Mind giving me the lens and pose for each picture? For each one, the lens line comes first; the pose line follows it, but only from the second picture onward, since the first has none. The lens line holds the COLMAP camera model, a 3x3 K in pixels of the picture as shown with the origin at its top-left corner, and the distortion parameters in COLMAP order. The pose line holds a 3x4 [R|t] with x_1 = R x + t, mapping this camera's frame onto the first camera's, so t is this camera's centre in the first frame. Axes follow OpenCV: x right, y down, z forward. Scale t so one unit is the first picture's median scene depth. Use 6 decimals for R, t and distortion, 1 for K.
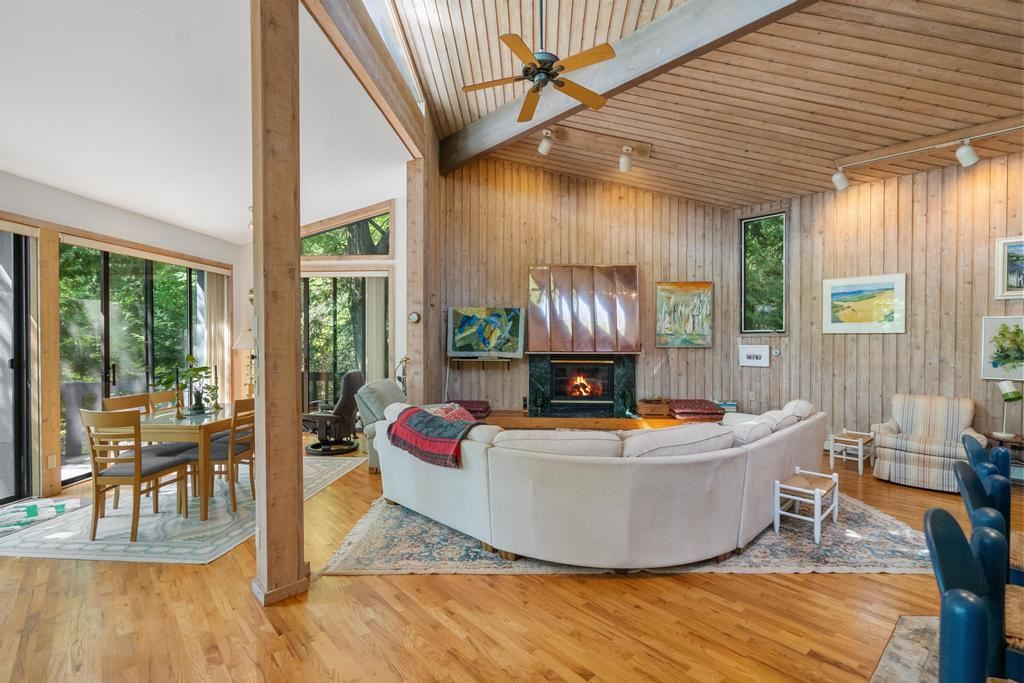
lens RADIAL K [[469.3, 0, 511.8], [0, 469.3, 340.6], [0, 0, 1]] dist [-0.004828, 0.000840]
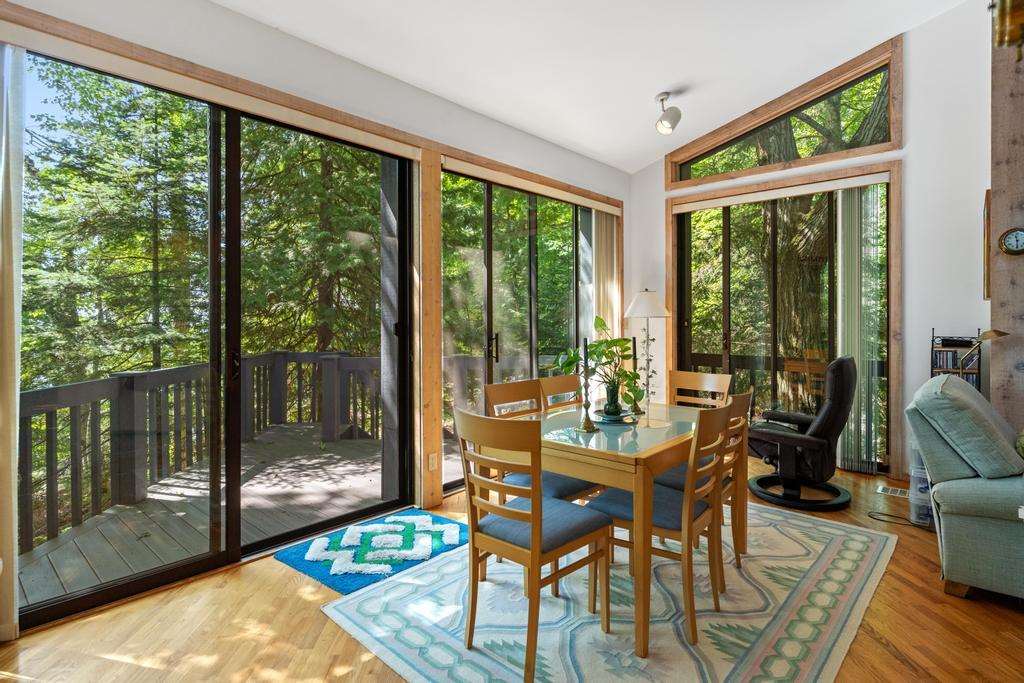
lens RADIAL K [[517.9, 0, 510.2], [0, 517.9, 321.4], [0, 0, 1]] dist [-0.003553, -0.000005]
pose [[0.780558, -0.000475, -0.625083, -0.292668], [0.000046, 1.000000, -0.000702, 0.028879], [0.625083, 0.000519, 0.780558, 0.339789]]
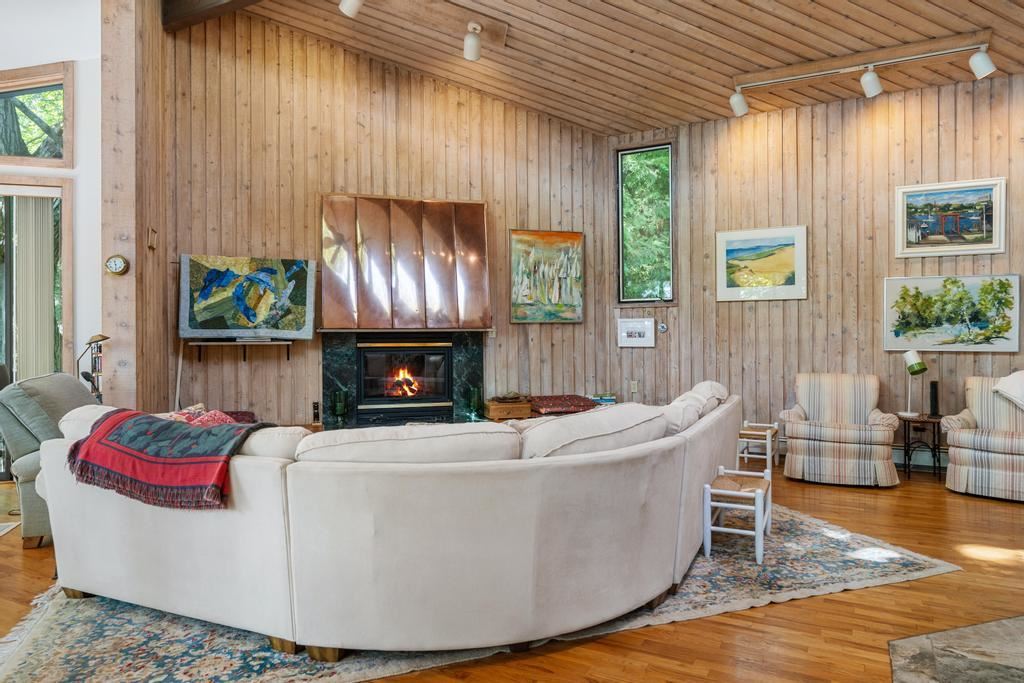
lens RADIAL K [[657.7, 0, 509.9], [0, 657.7, 330.6], [0, 0, 1]] dist [-0.004253, 0.002711]
pose [[0.938962, -0.005229, 0.343982, -0.038803], [0.009695, 0.999890, -0.011263, 0.046472], [-0.343885, 0.013910, 0.938909, 0.101371]]
